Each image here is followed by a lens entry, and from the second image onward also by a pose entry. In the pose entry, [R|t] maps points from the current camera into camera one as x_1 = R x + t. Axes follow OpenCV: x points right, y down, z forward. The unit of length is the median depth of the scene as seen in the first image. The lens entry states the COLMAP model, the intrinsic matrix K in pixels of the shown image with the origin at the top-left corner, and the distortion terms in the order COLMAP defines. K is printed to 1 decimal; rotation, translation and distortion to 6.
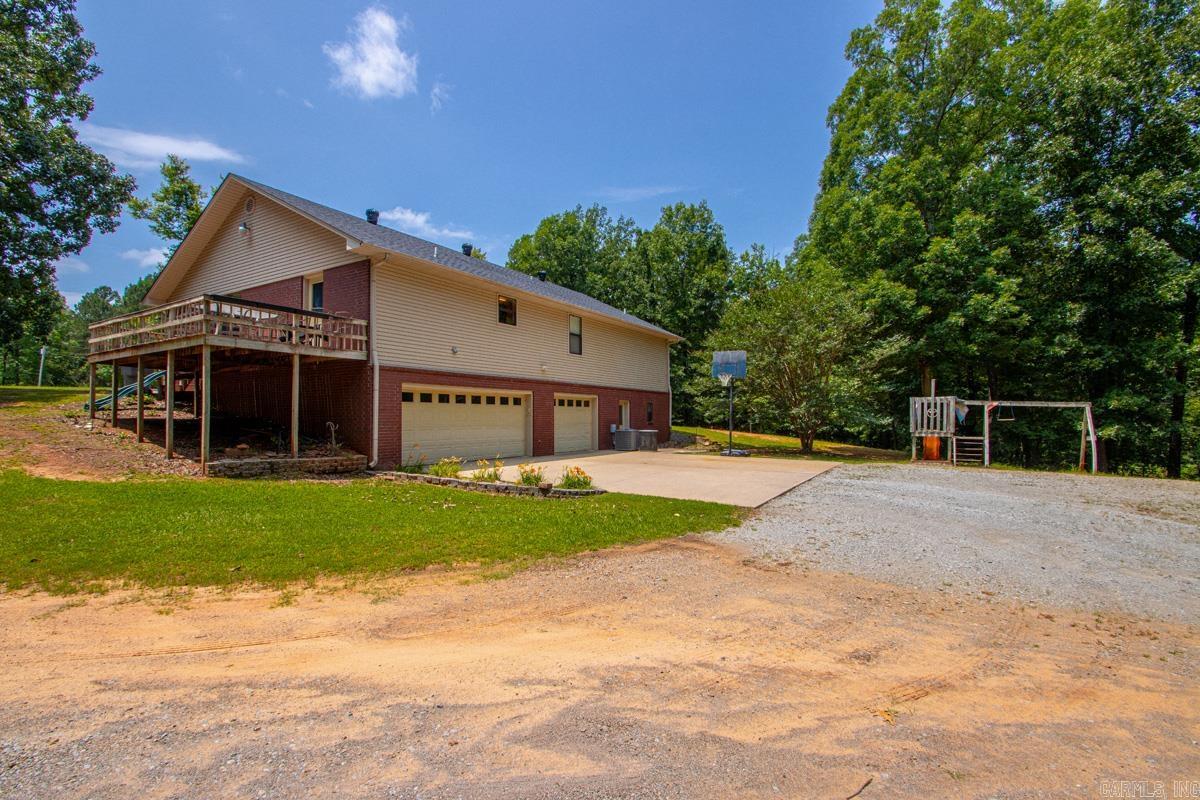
lens RADIAL K [[568.0, 0, 591.9], [0, 568.0, 416.4], [0, 0, 1]] dist [-0.001460, -0.000717]
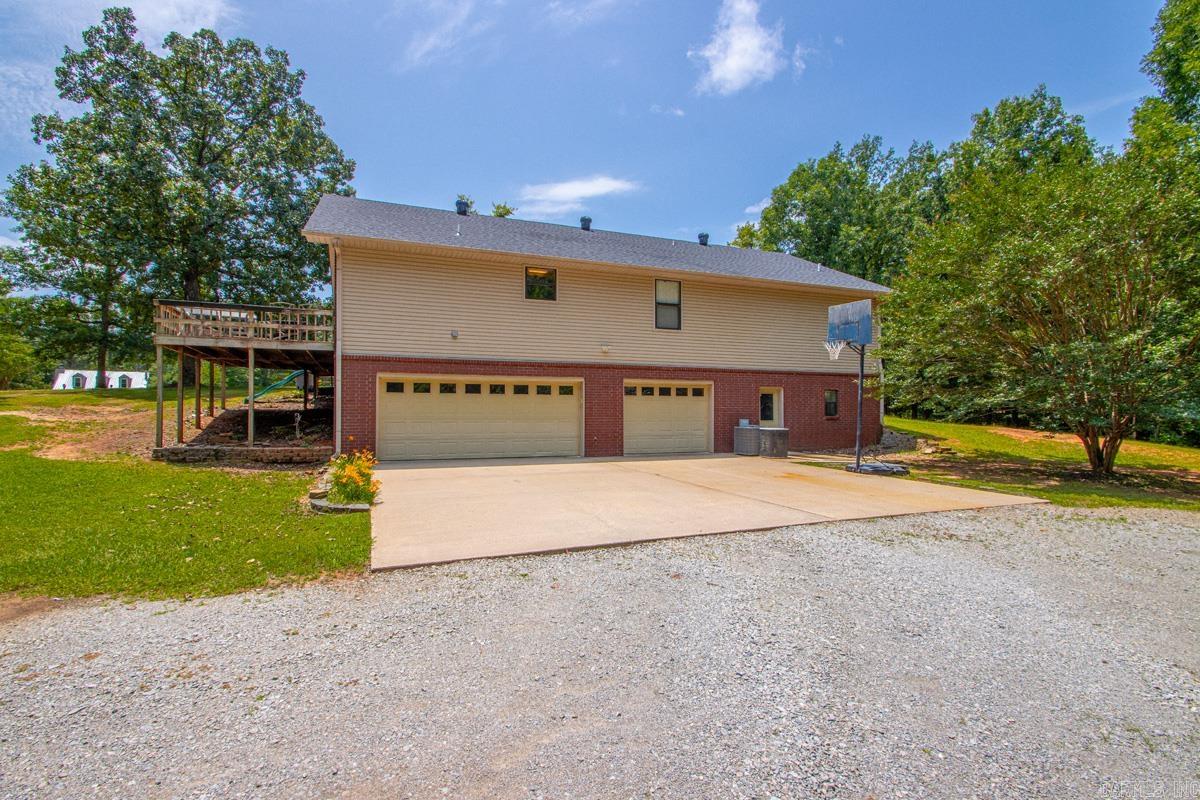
lens RADIAL K [[612.3, 0, 600.0], [0, 612.3, 400.0], [0, 0, 1]] dist [-0.000481, -0.000240]
pose [[0.814832, -0.015086, -0.579501, 0.382932], [0.001688, 0.999719, -0.023651, 0.008198], [0.579695, 0.018294, 0.814628, 0.258427]]
